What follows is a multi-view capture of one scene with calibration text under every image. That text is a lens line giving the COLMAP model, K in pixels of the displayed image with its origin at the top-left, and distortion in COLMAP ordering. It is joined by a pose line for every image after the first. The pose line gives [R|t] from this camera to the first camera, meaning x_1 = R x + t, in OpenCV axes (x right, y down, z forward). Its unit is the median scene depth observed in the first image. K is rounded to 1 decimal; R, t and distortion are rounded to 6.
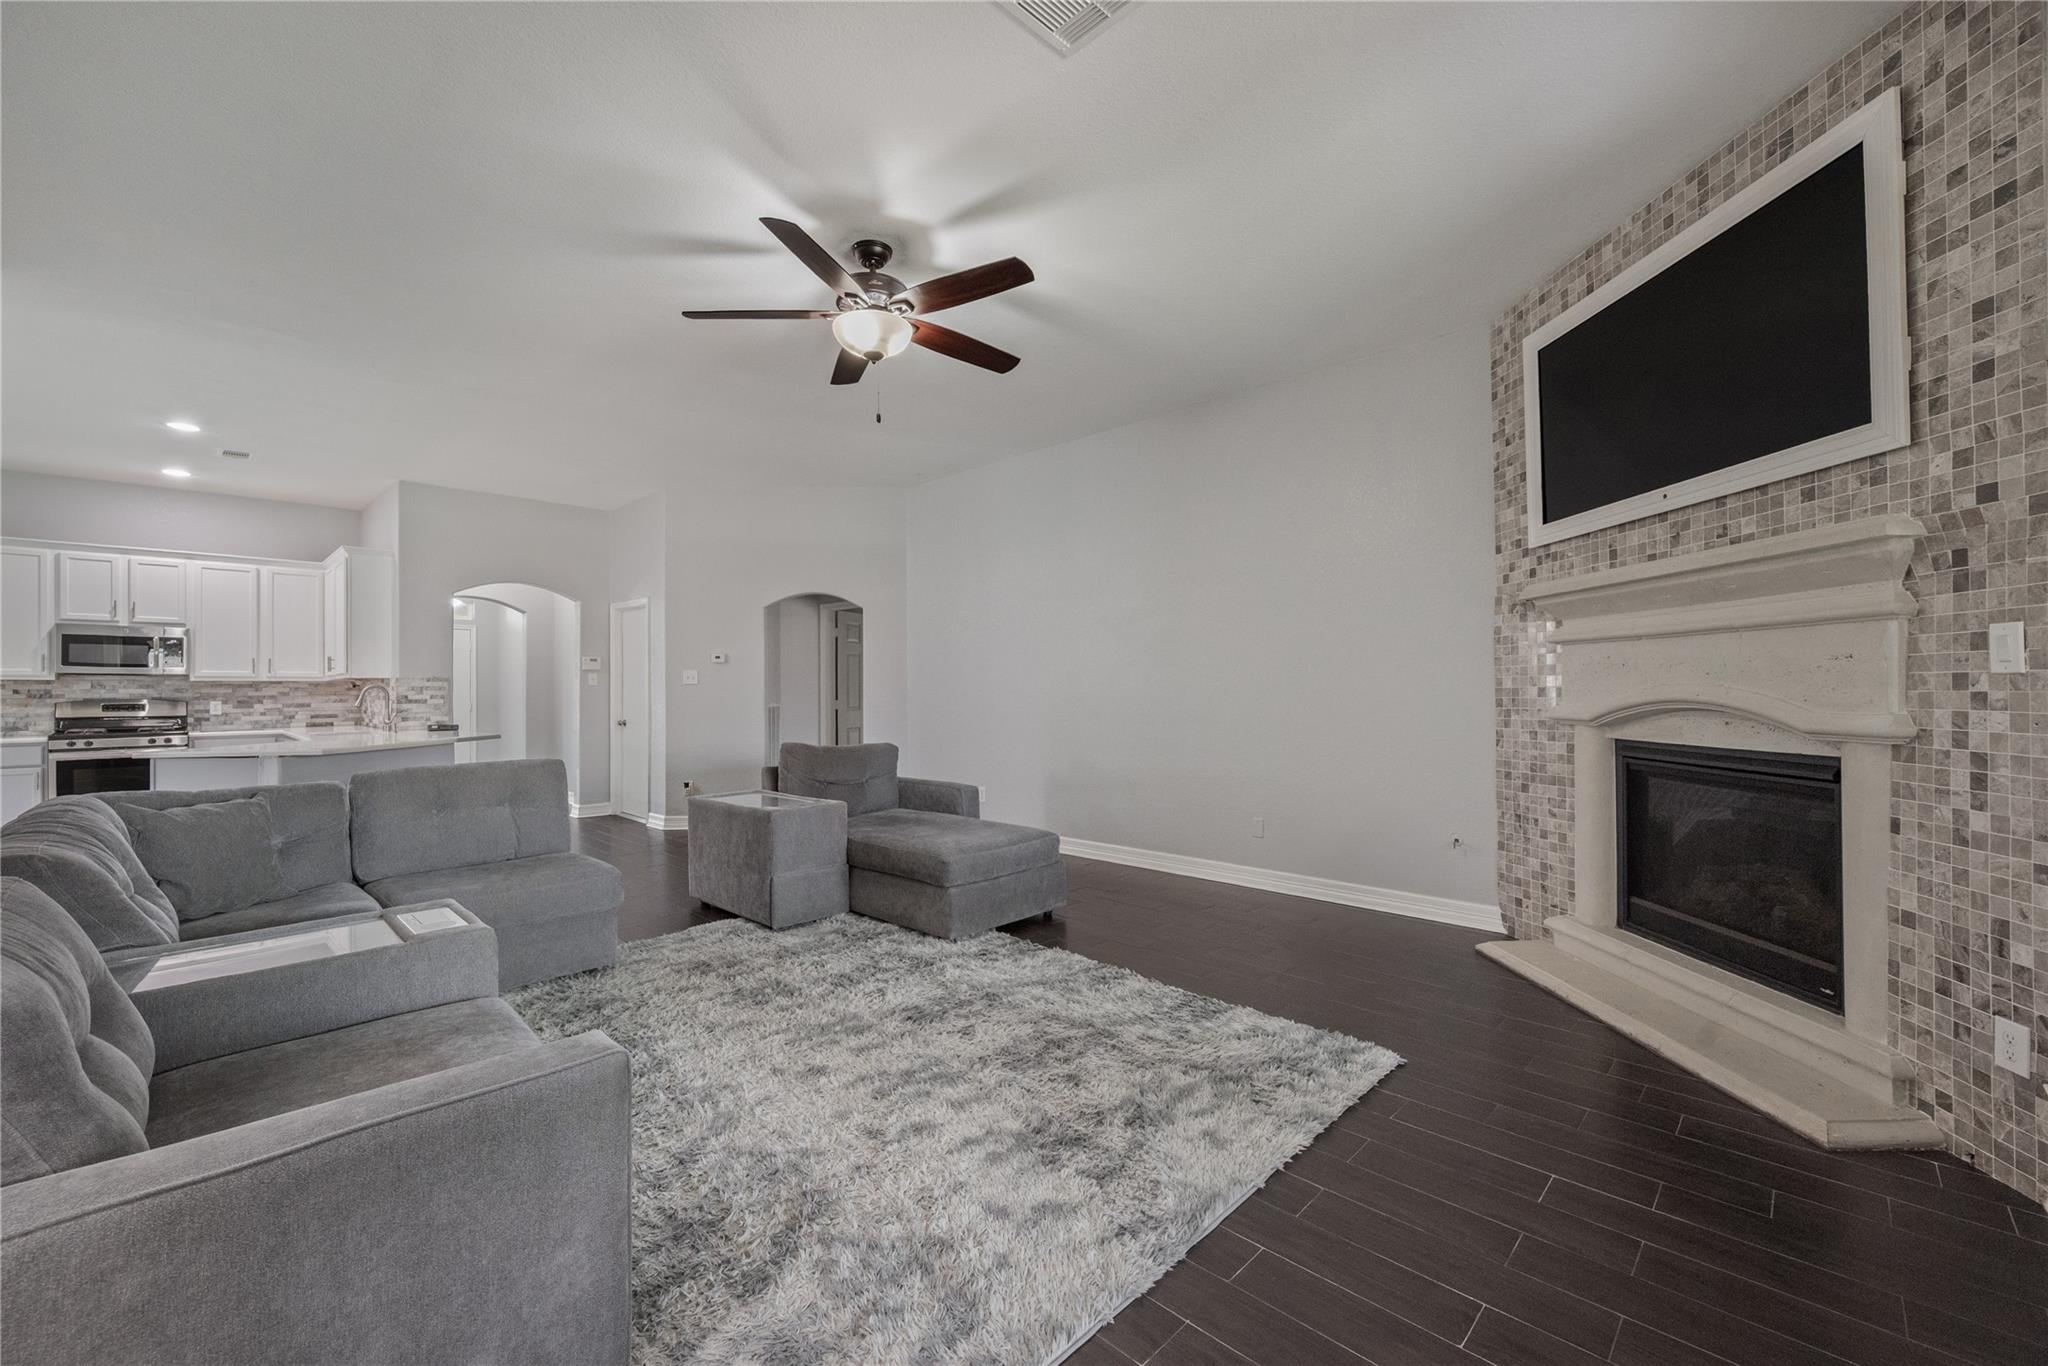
lens RADIAL K [[802.8, 0, 1049.3], [0, 802.8, 685.2], [0, 0, 1]] dist [-0.001396, -0.000173]
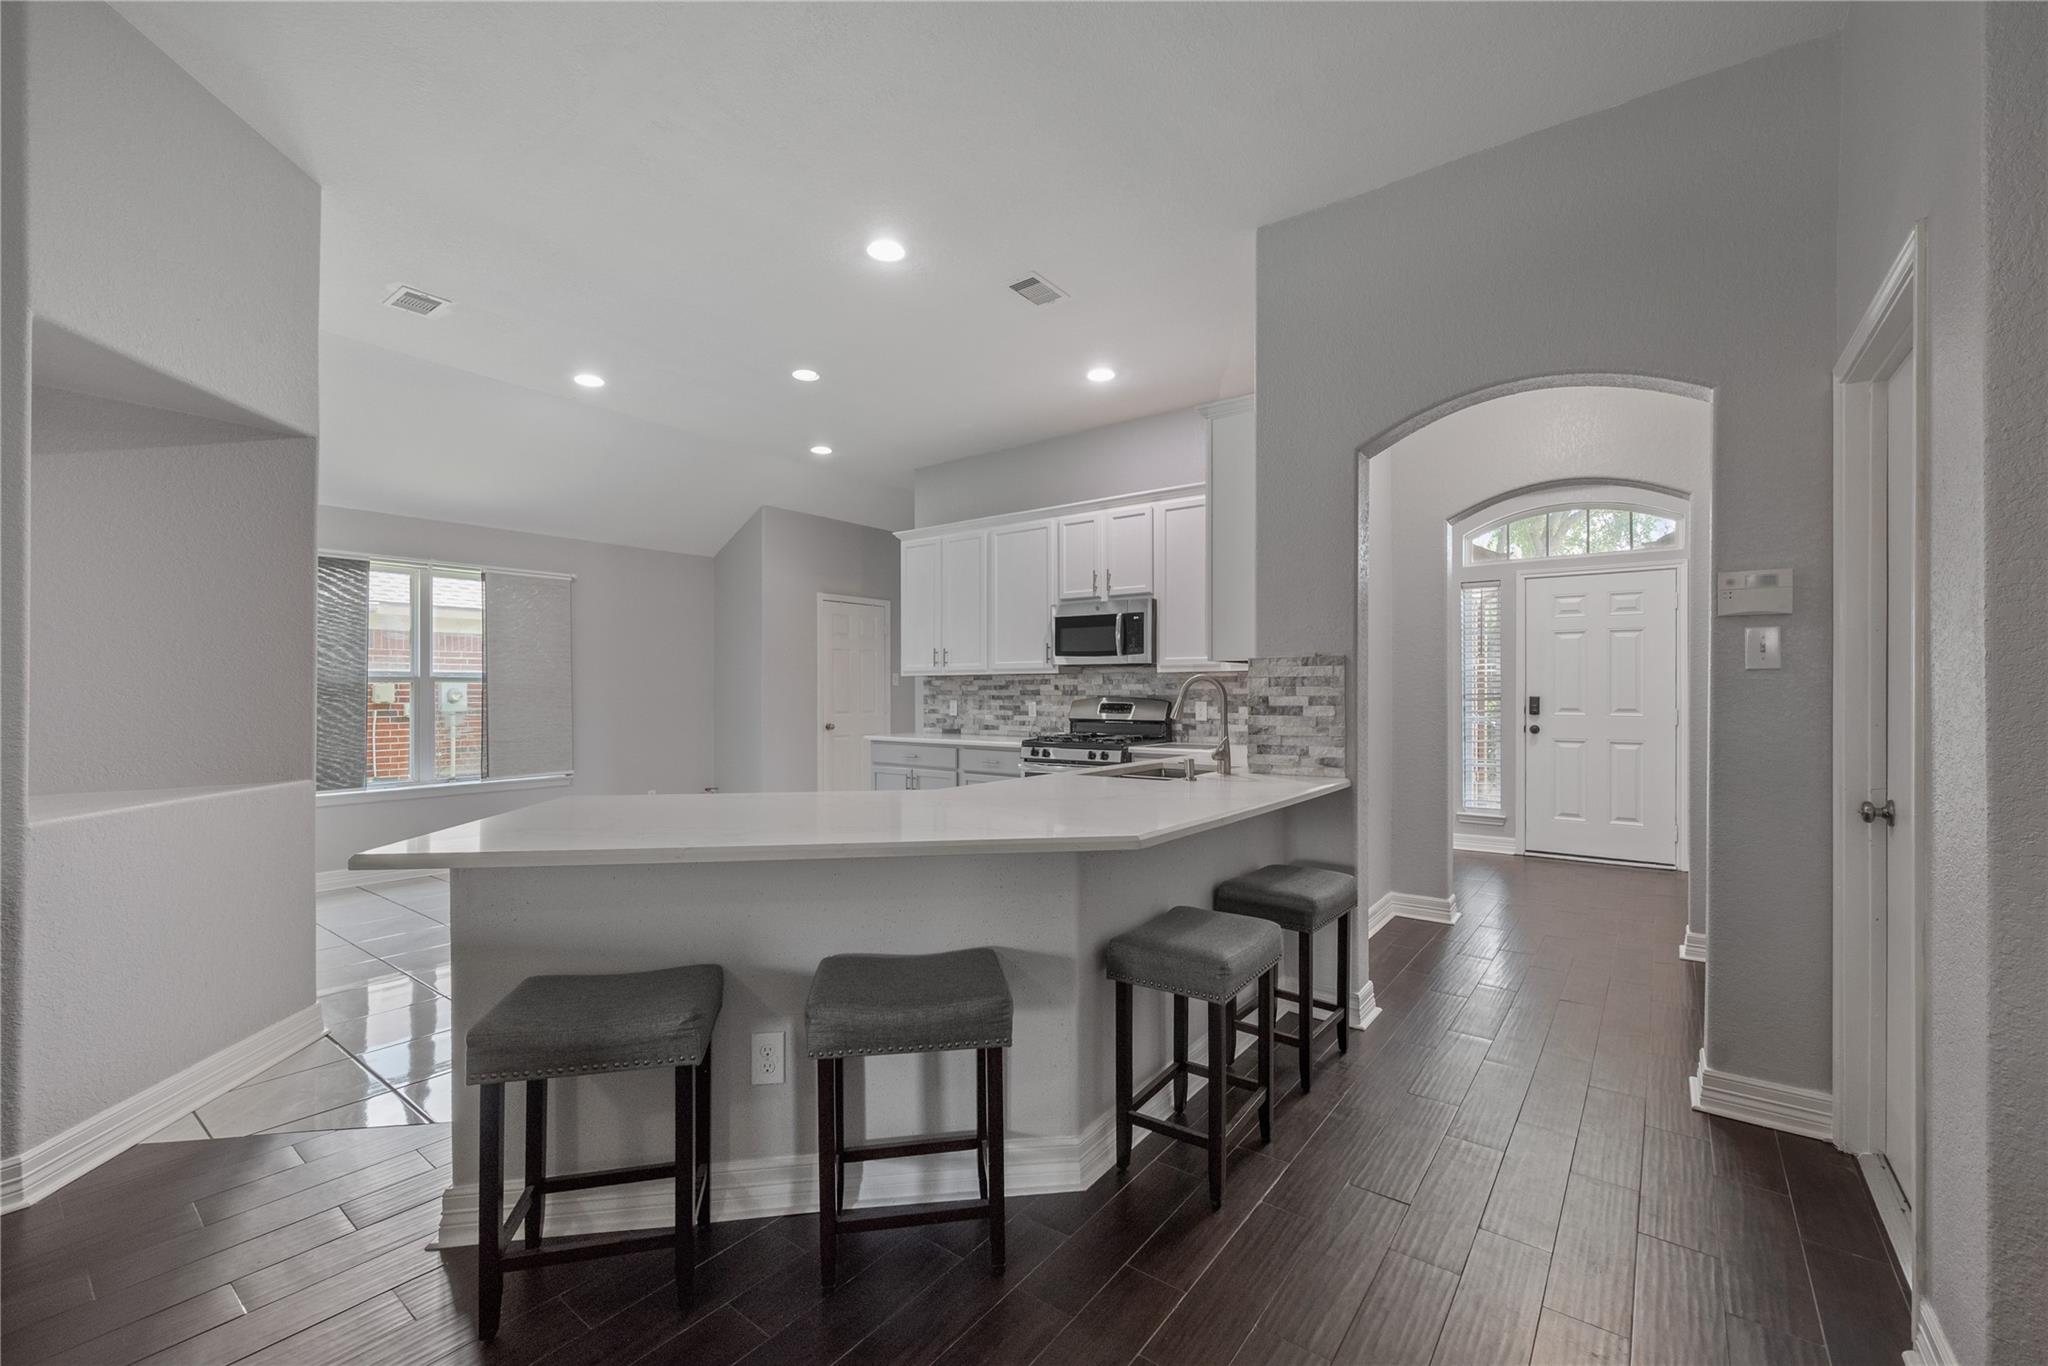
lens RADIAL K [[852.1, 0, 1024.0], [0, 852.1, 683.0], [0, 0, 1]] dist [-0.000464, -0.000007]
pose [[0.104321, -0.003969, -0.994536, -0.622980], [0.004737, 0.999983, -0.003494, 0.011036], [0.994532, -0.004346, 0.104338, 1.501707]]
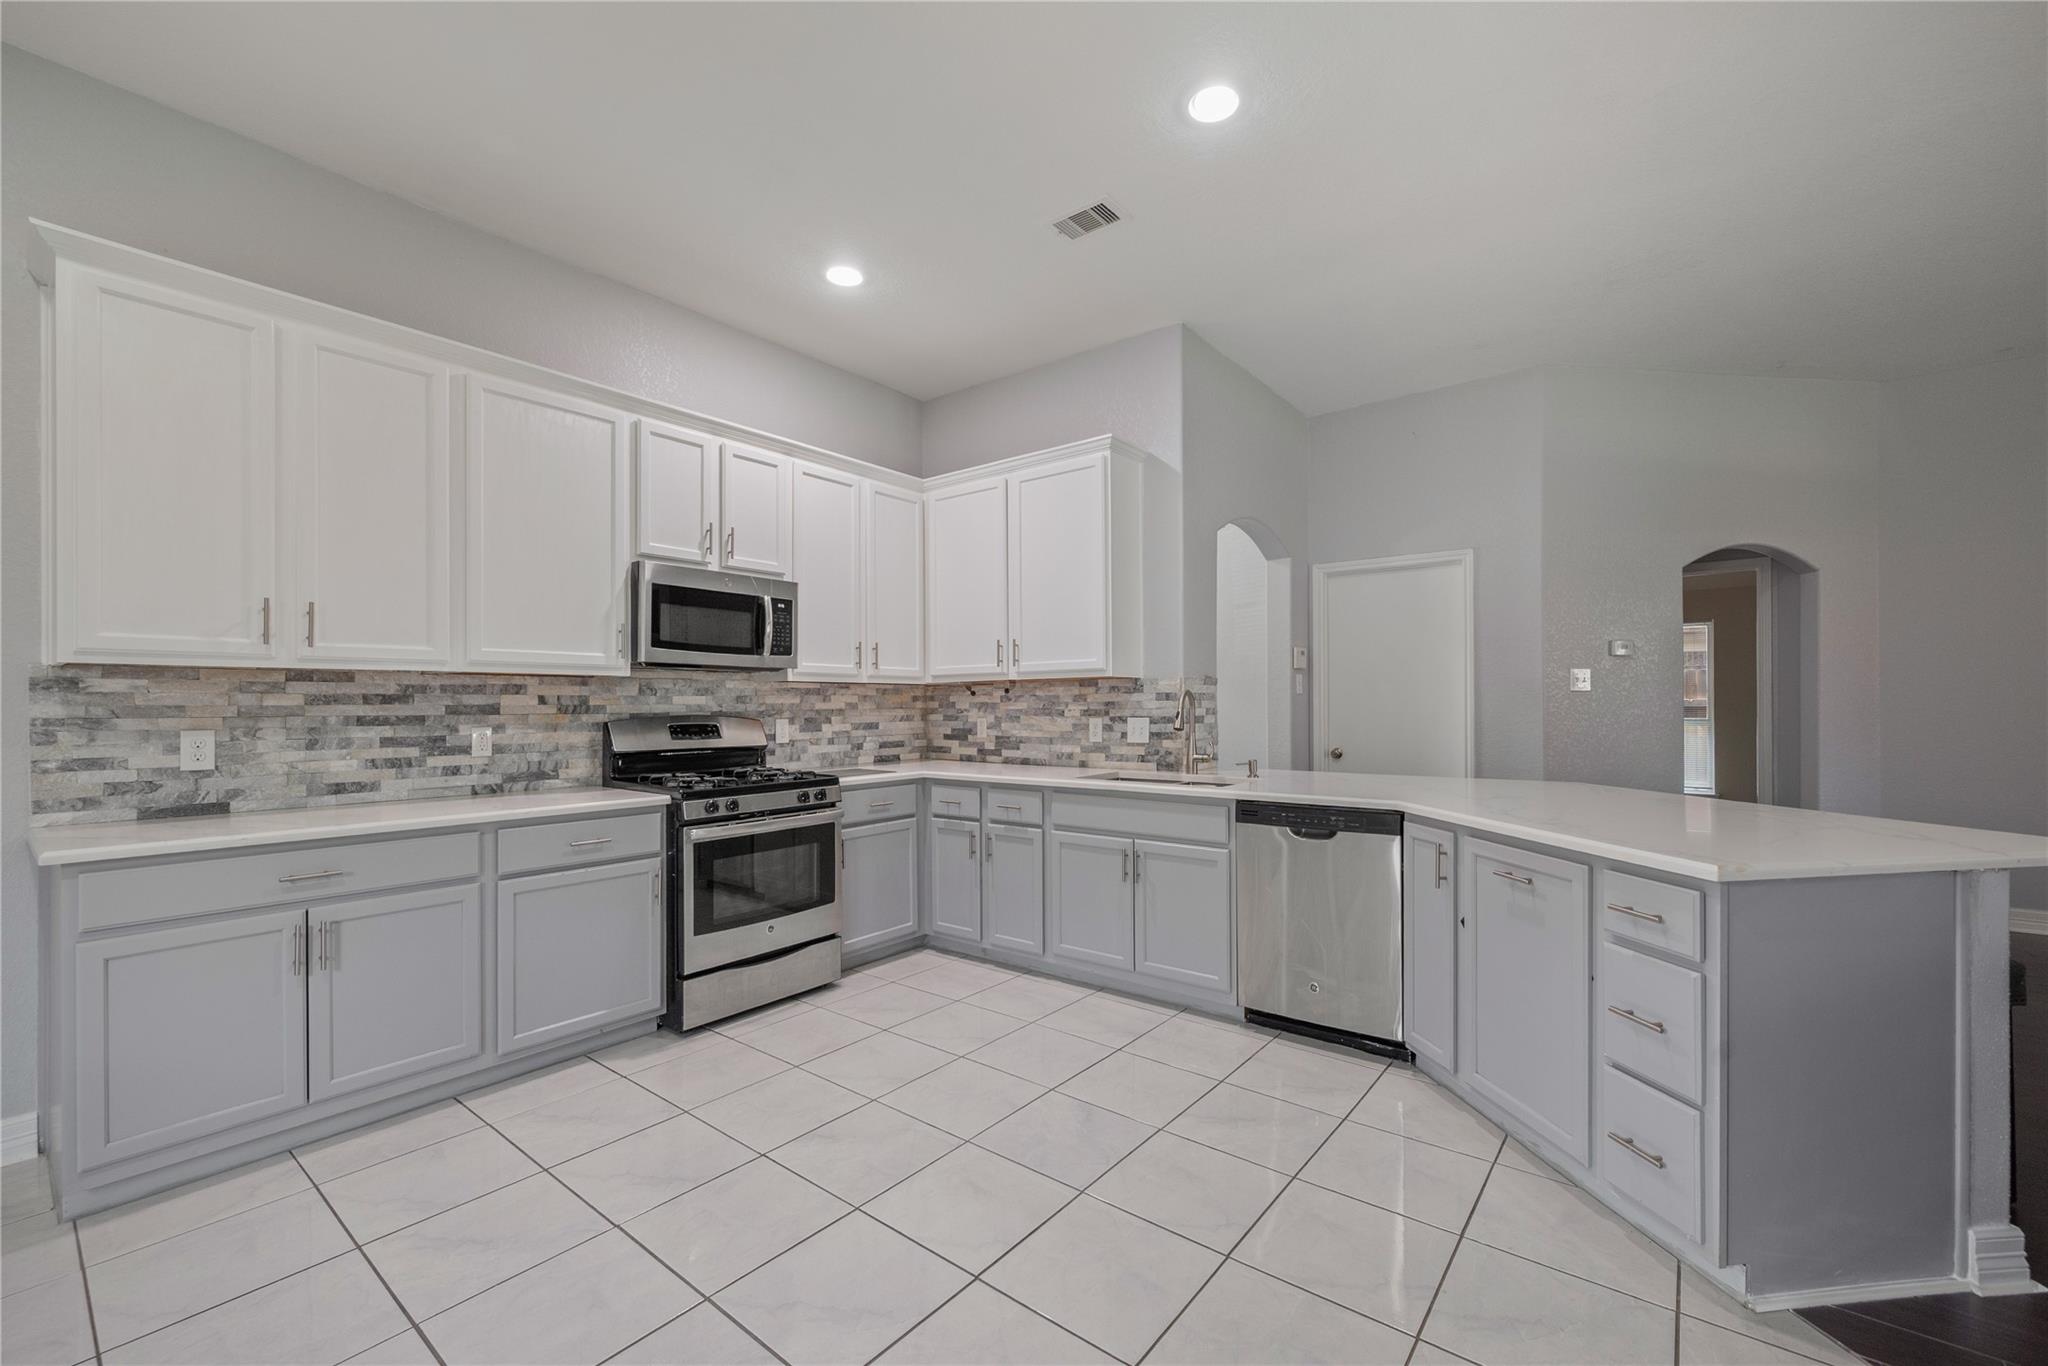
lens RADIAL K [[835.8, 0, 1027.3], [0, 835.8, 697.7], [0, 0, 1]] dist [-0.001417, -0.000126]
pose [[0.996290, 0.002403, 0.086026, -1.797375], [-0.001984, 0.999986, -0.004962, 0.015054], [-0.086037, 0.004772, 0.996281, 0.798338]]
